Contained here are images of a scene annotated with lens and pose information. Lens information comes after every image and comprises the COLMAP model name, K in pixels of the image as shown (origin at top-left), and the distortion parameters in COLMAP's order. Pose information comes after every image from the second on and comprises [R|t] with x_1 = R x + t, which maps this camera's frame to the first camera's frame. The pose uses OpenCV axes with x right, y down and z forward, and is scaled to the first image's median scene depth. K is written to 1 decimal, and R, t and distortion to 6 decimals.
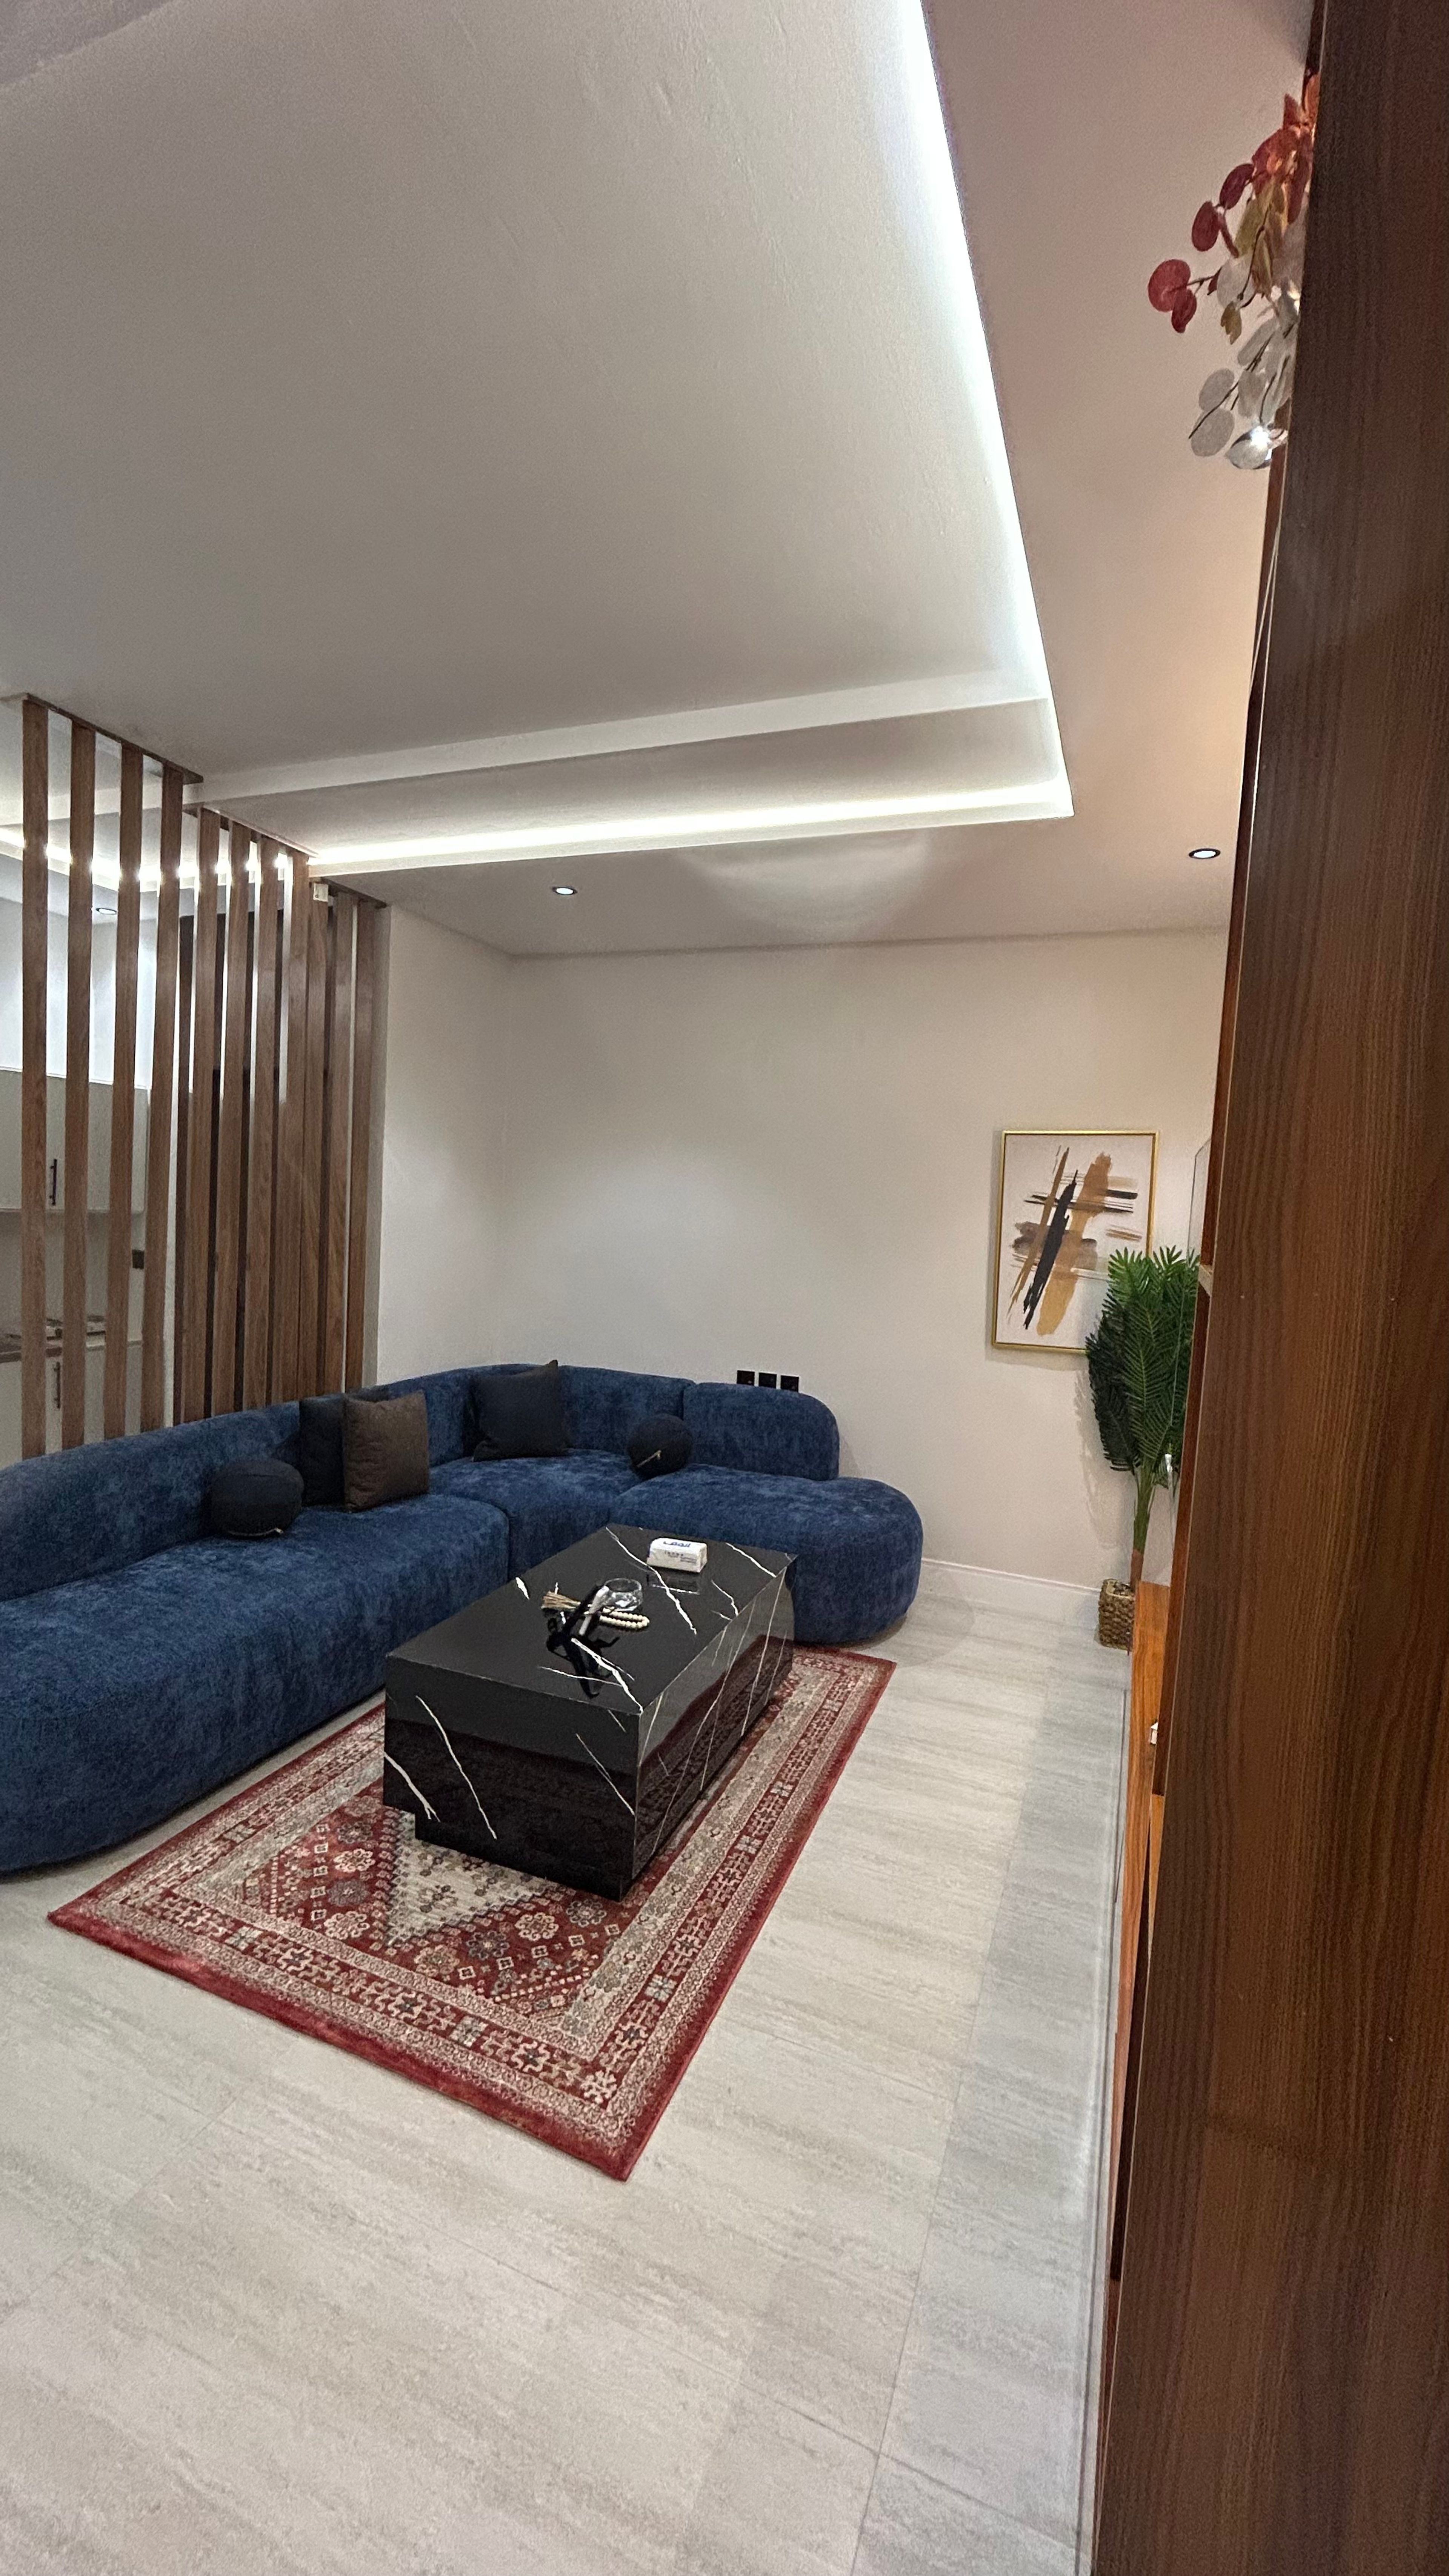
lens RADIAL K [[1048.6, 0, 739.2], [0, 1048.6, 1290.3], [0, 0, 1]] dist [0.002989, -0.001759]
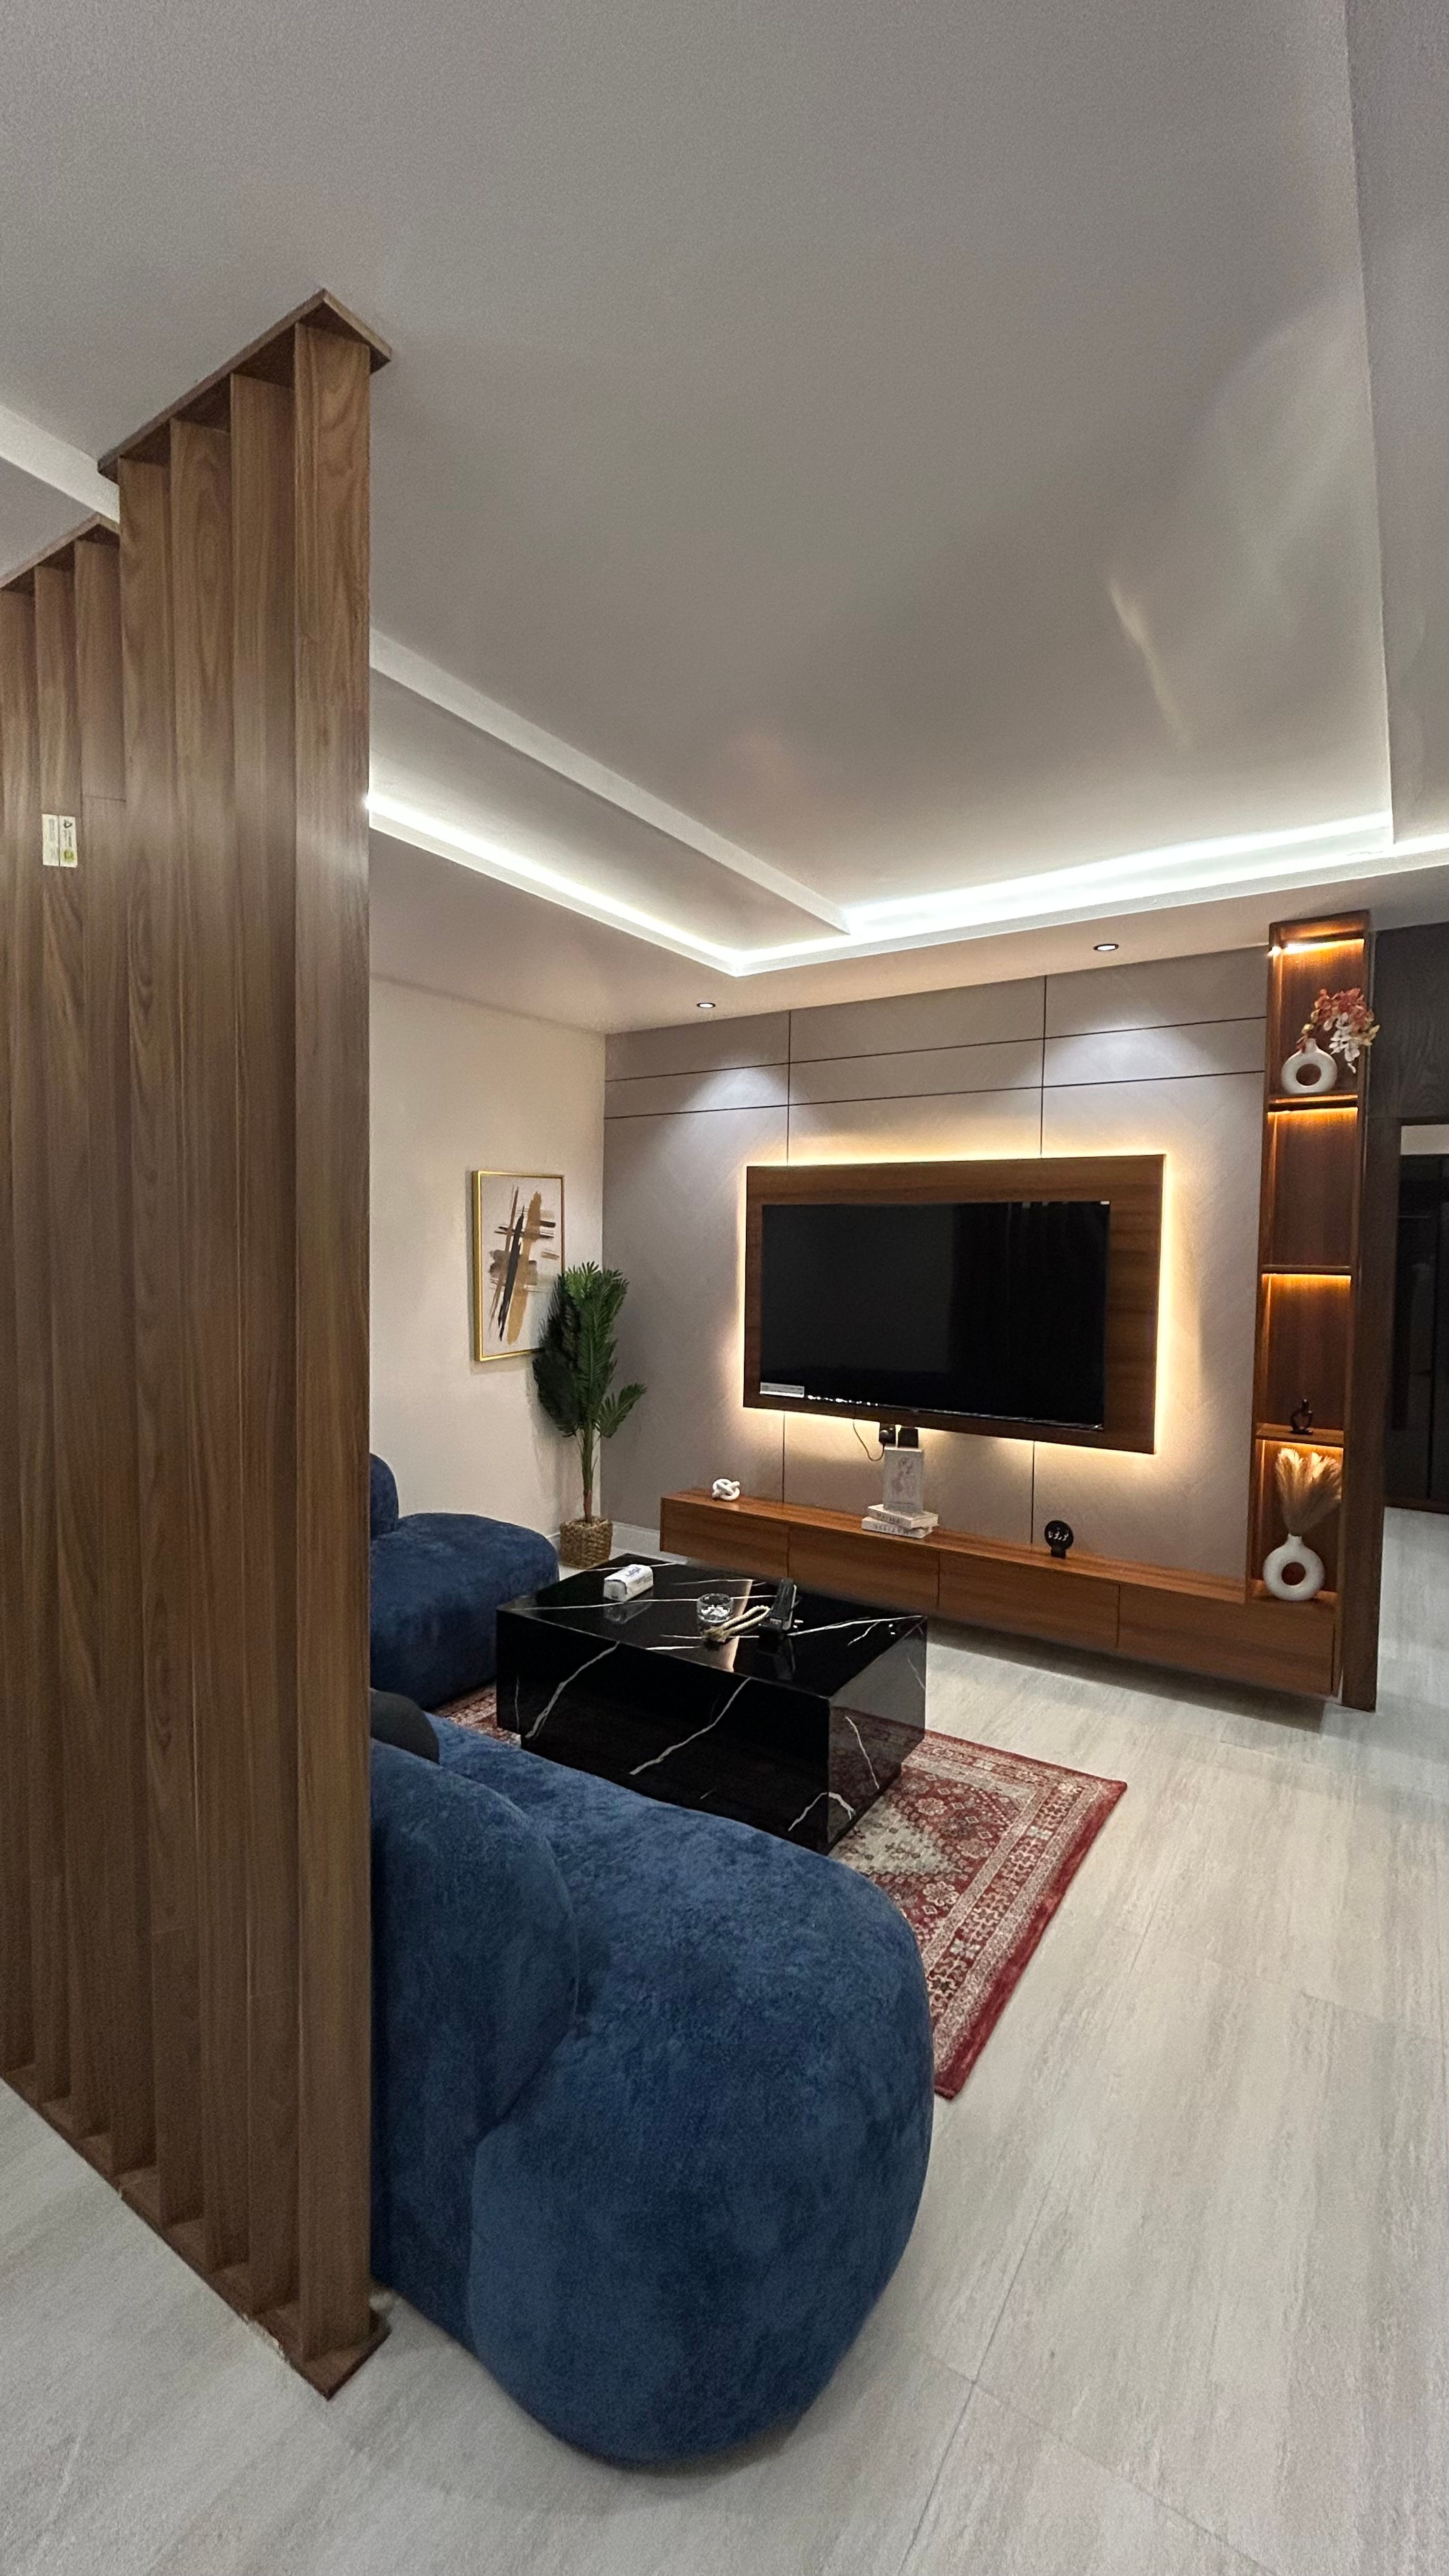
lens RADIAL K [[1048.6, 0, 721.8], [0, 1048.6, 1288.4], [0, 0, 1]] dist [0.002989, -0.001759]
pose [[0.190781, -0.095516, 0.976975, -0.842961], [0.080529, 0.993423, 0.081399, -0.099909], [-0.978324, 0.063145, 0.197218, 0.544653]]
